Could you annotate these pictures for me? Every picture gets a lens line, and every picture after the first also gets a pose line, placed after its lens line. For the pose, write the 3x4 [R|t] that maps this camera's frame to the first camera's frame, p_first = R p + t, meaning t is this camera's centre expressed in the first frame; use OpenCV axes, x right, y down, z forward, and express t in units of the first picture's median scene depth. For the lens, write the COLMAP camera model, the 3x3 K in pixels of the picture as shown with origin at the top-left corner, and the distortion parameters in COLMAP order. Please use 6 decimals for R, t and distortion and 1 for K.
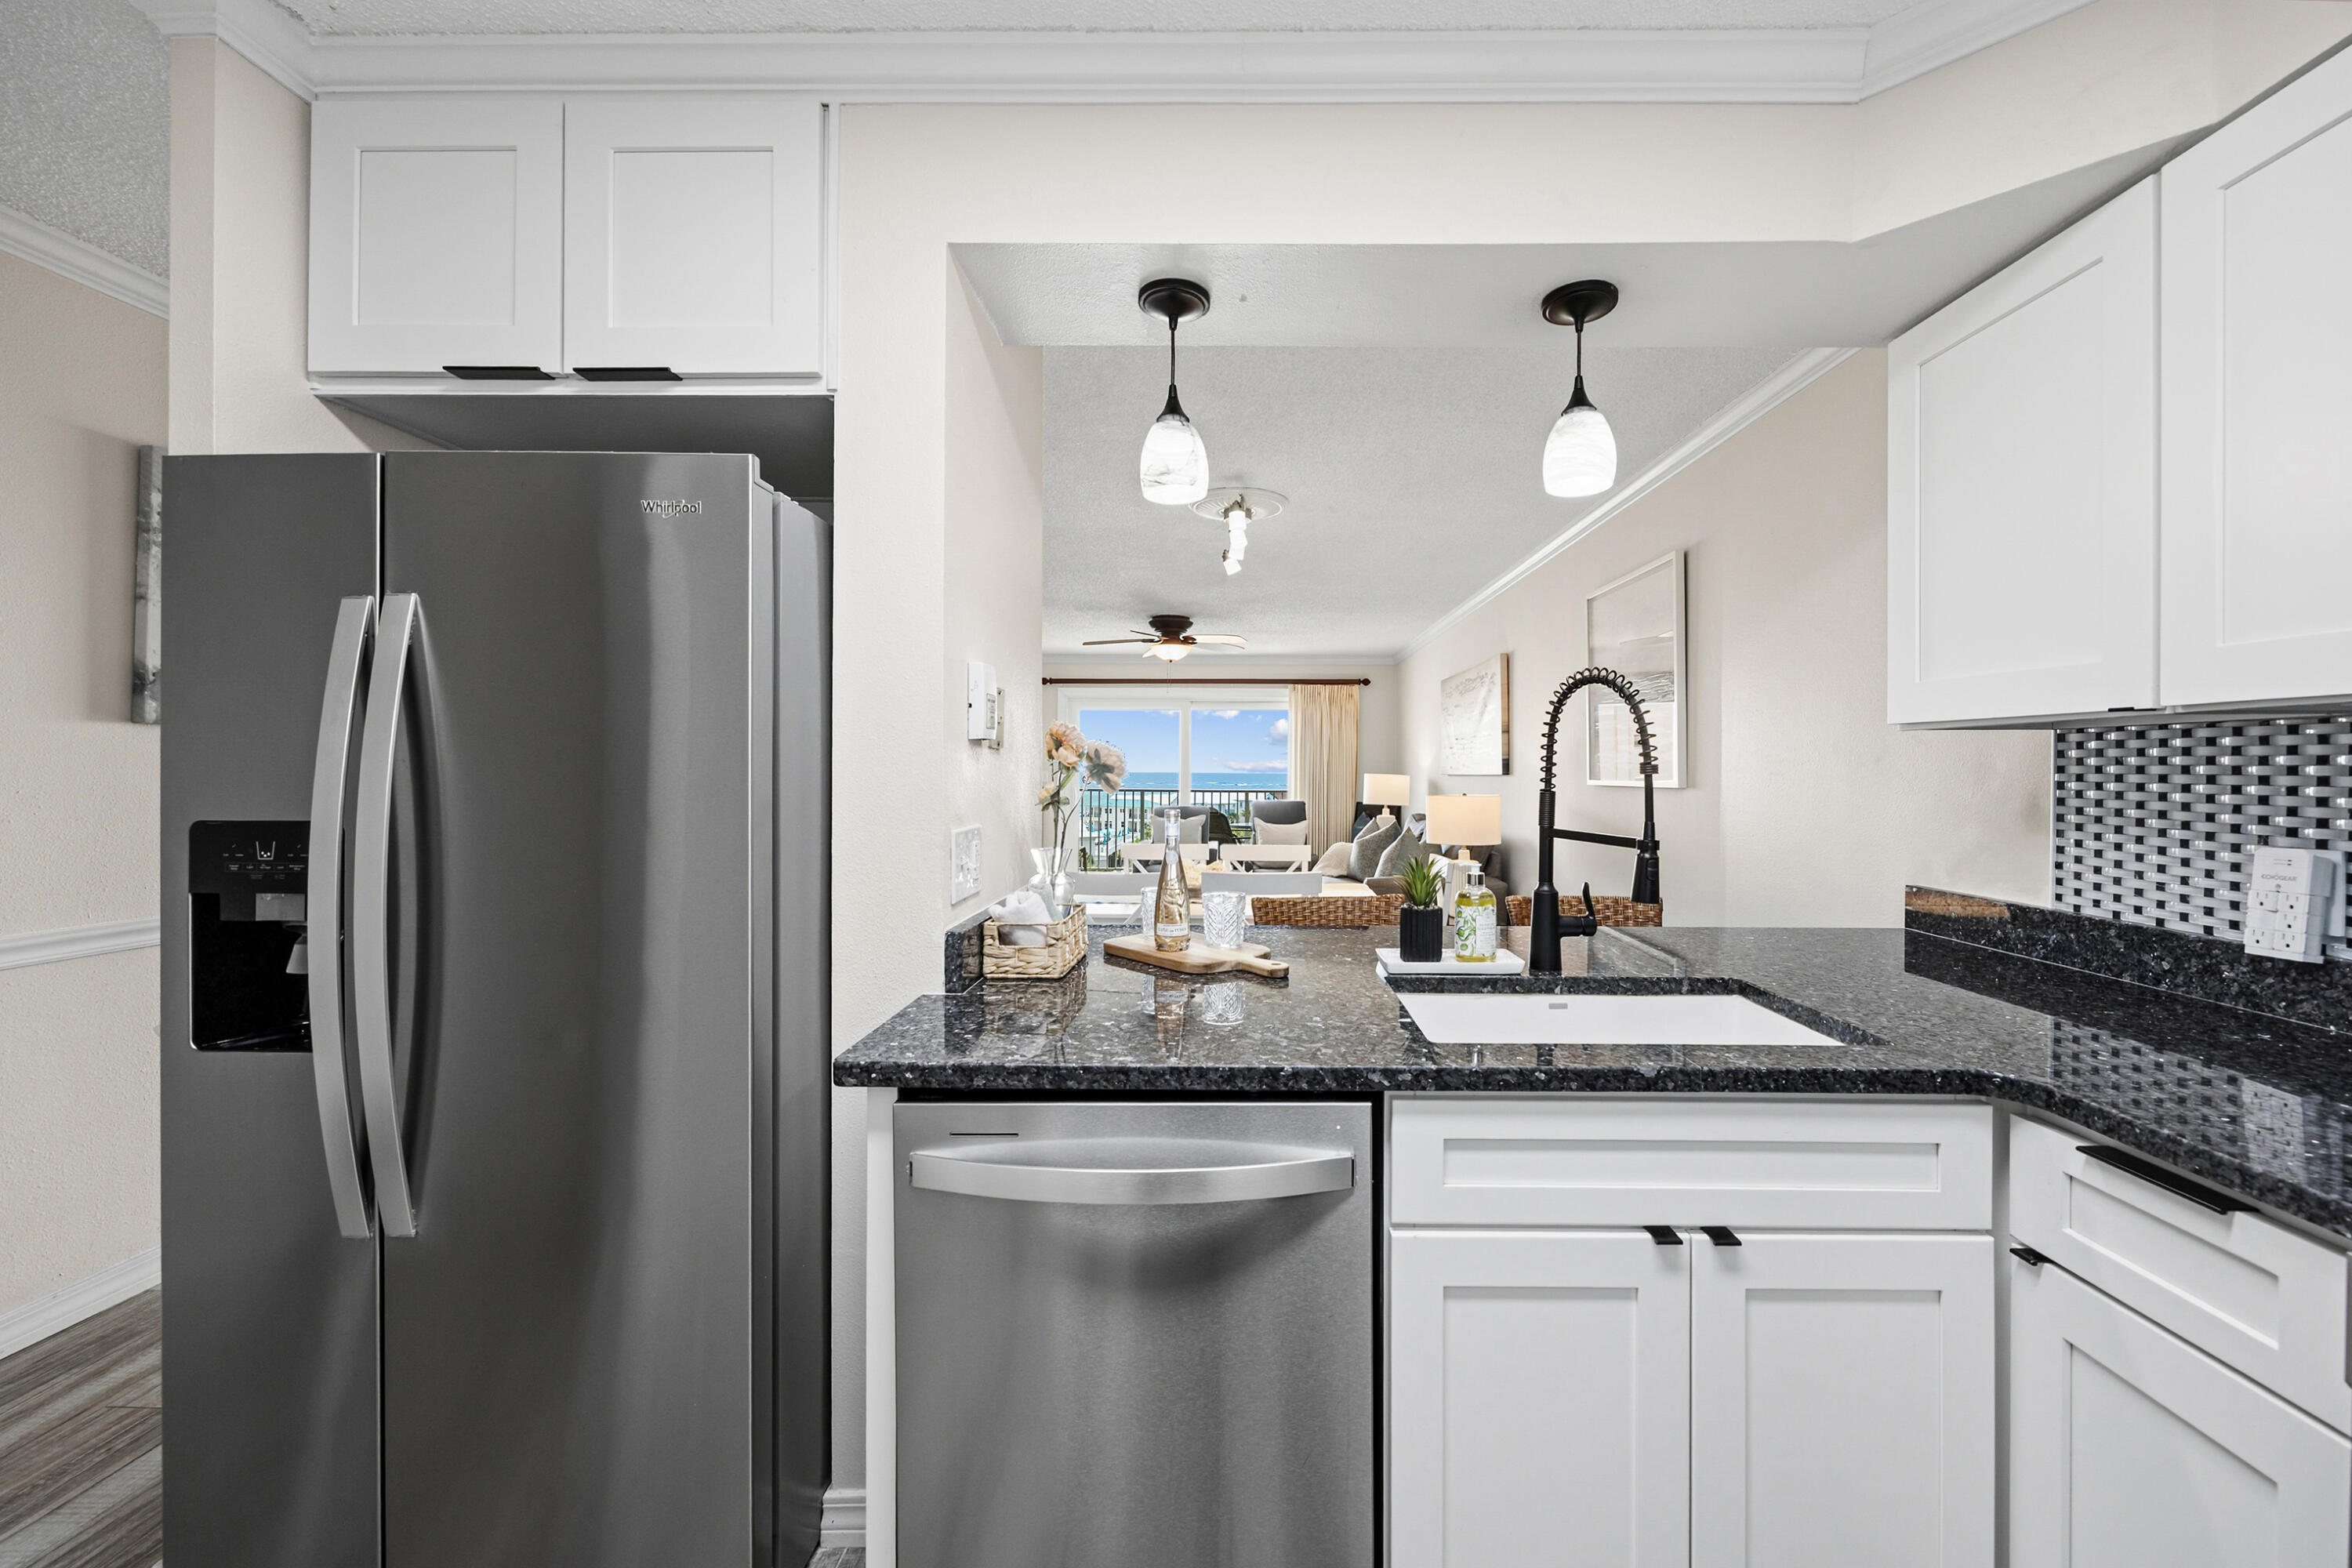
lens RADIAL K [[908.2, 0, 1218.7], [0, 908.2, 780.4], [0, 0, 1]] dist [-0.003365, 0.000013]
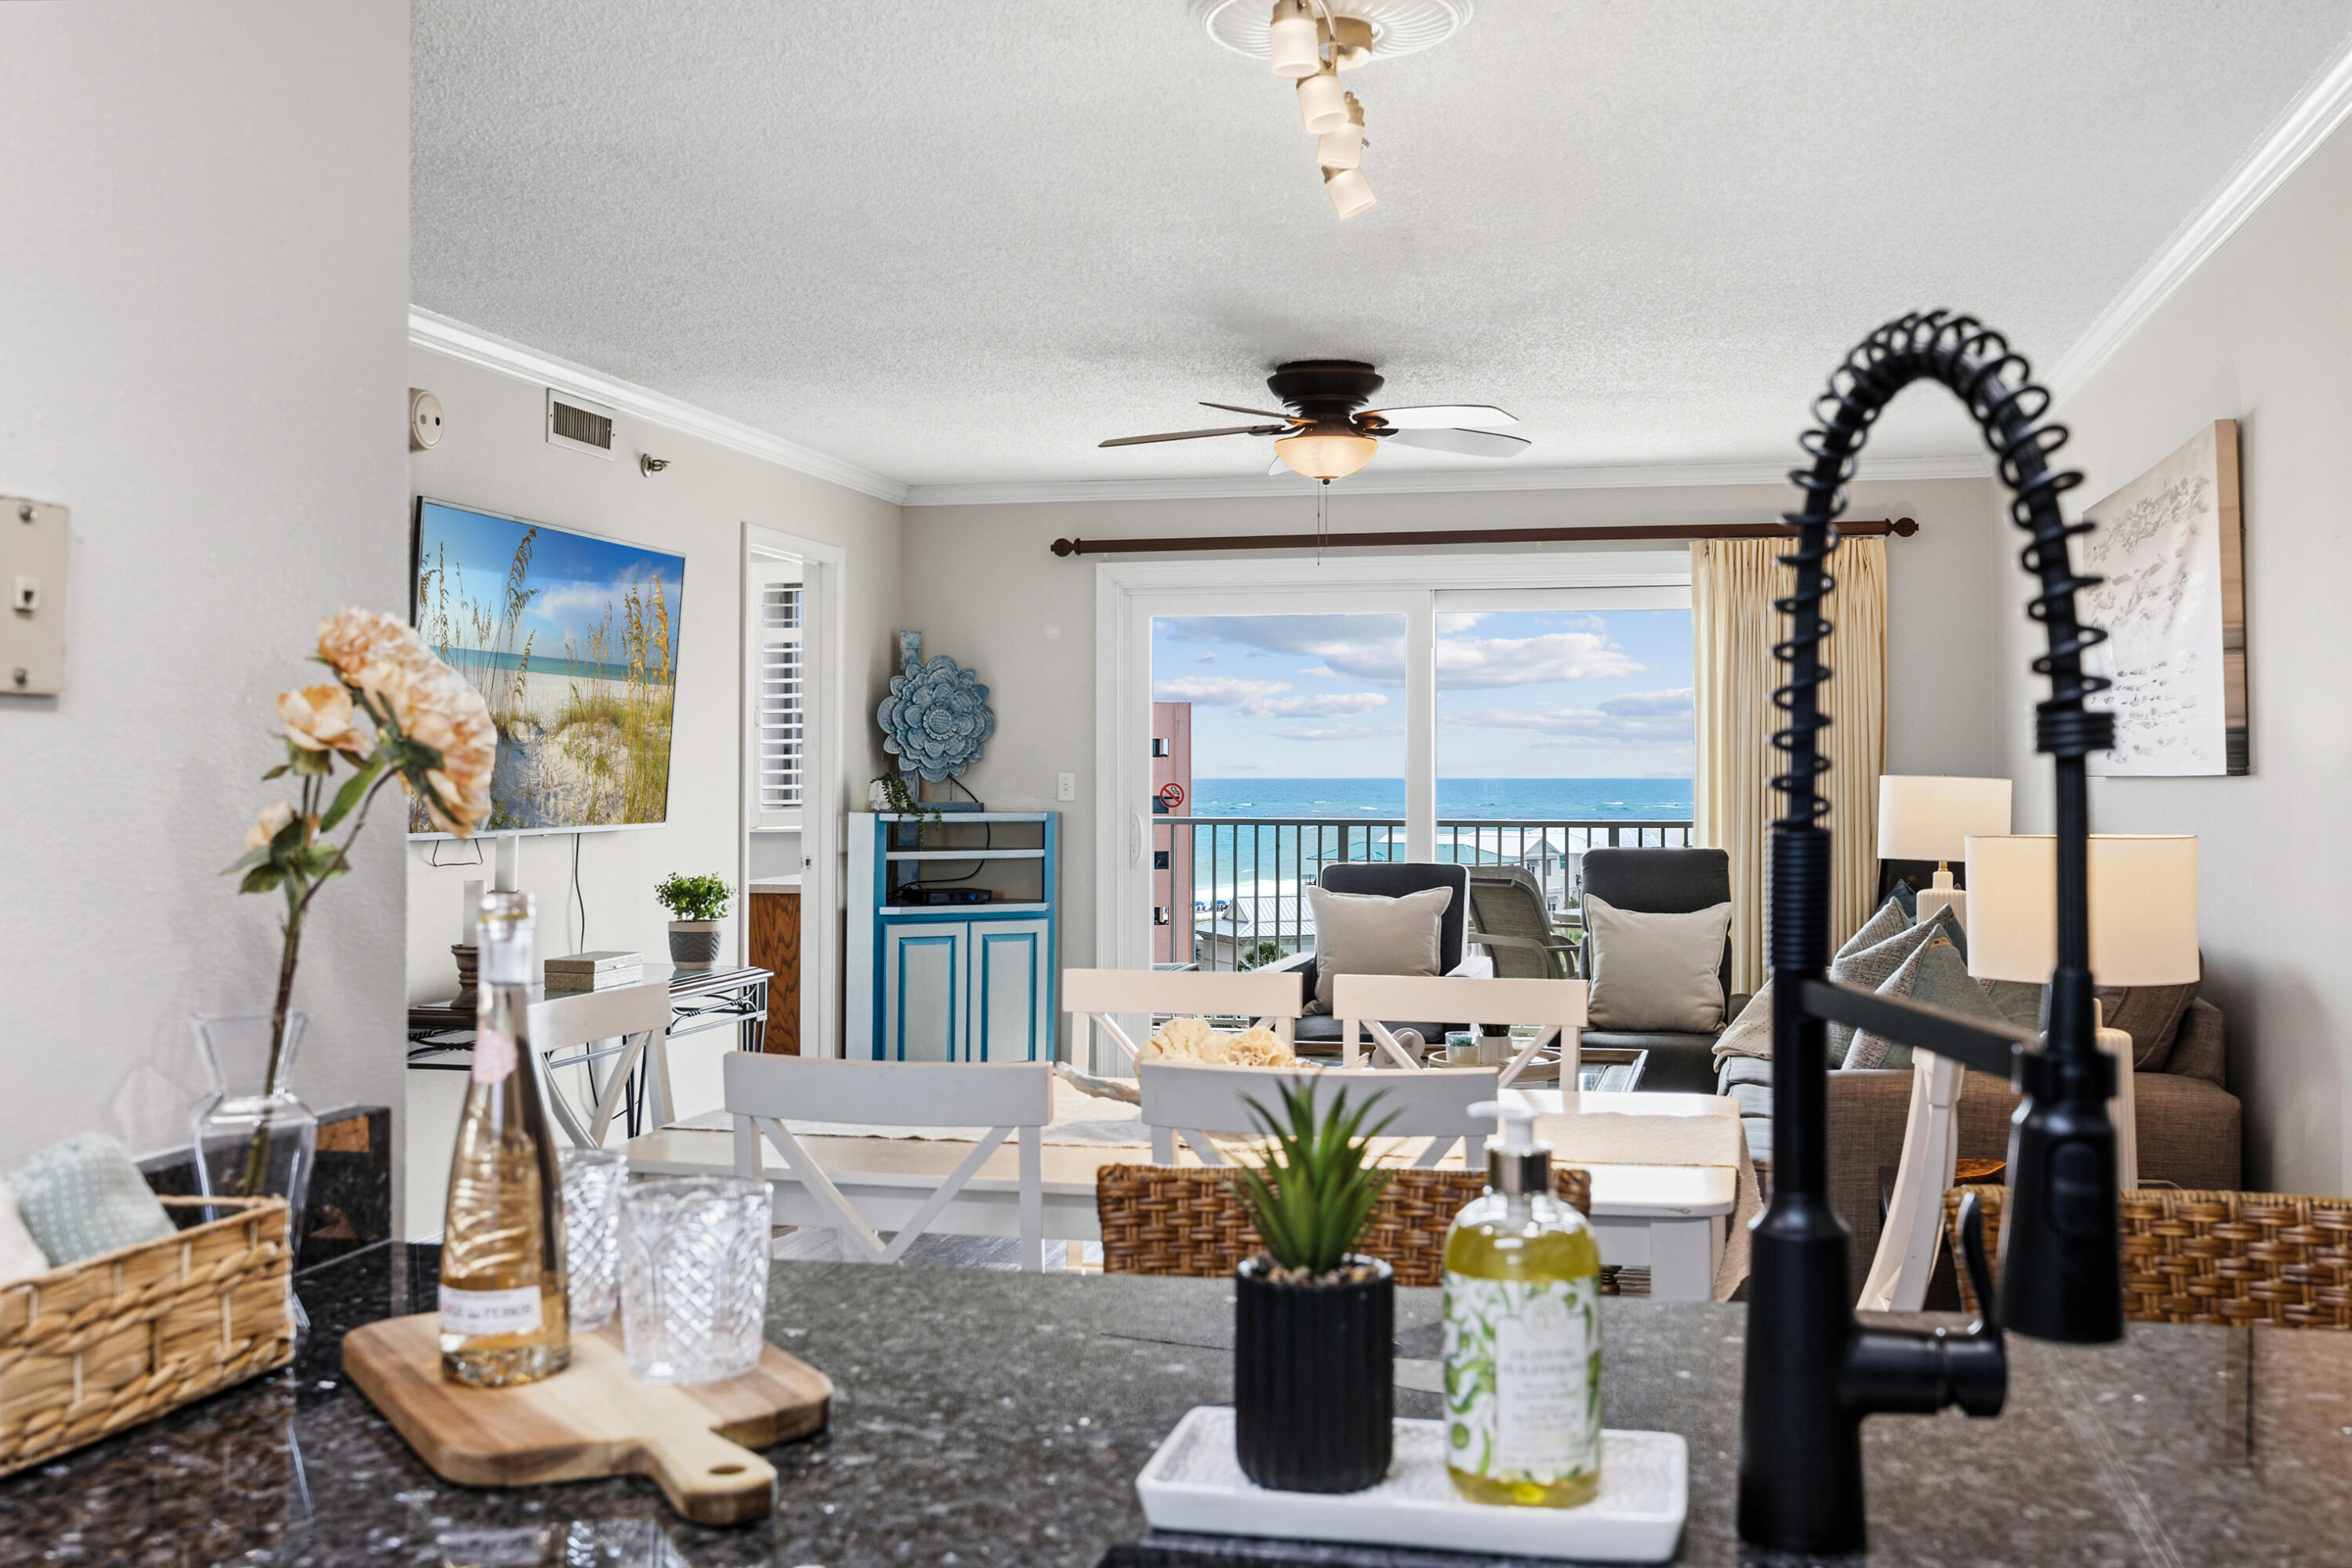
lens RADIAL K [[2210.3, 0, 1181.2], [0, 2210.3, 761.4], [0, 0, 1]] dist [-0.003966, 0.000000]
pose [[0.979526, -0.007807, -0.201168, 0.318474], [0.004510, 0.999848, -0.016843, 0.003017], [0.201269, 0.015591, 0.979412, 0.368955]]
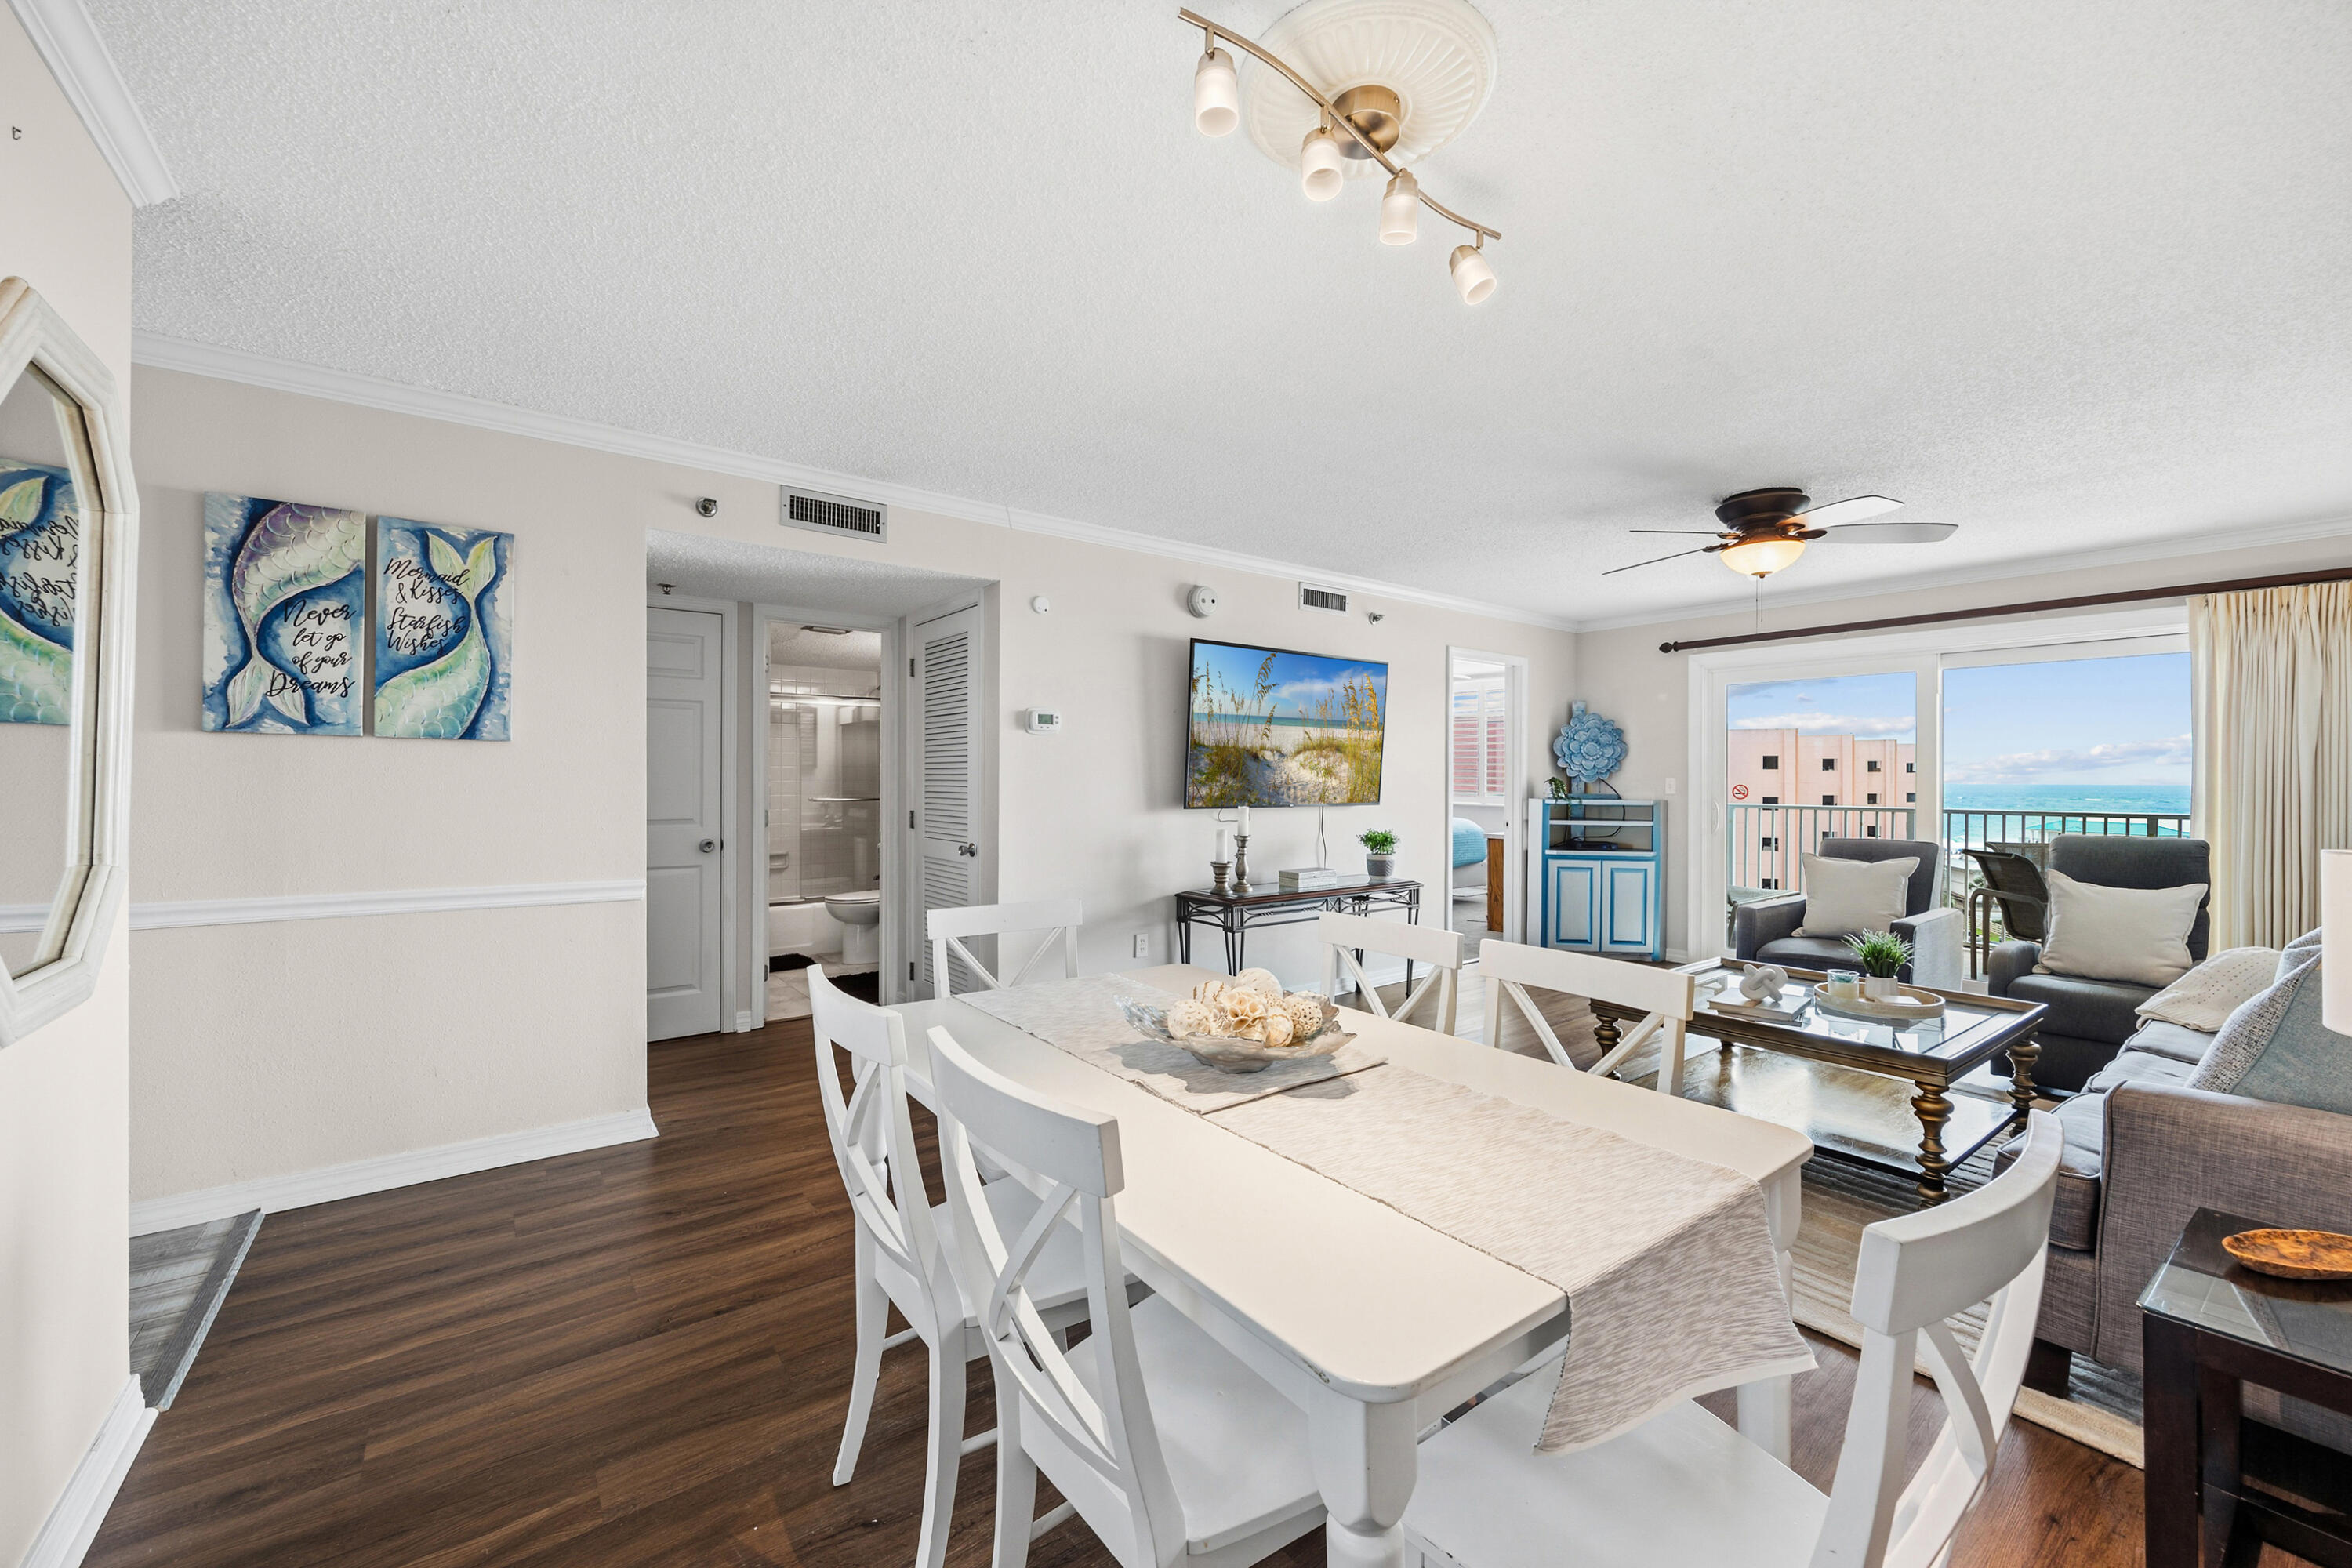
lens RADIAL K [[908.2, 0, 1193.8], [0, 908.2, 770.1], [0, 0, 1]] dist [-0.003365, 0.000013]
pose [[0.633290, -0.012459, -0.773814, 0.672487], [-0.006136, 0.999758, -0.021118, 0.000319], [0.773890, 0.018122, 0.633061, 1.694274]]
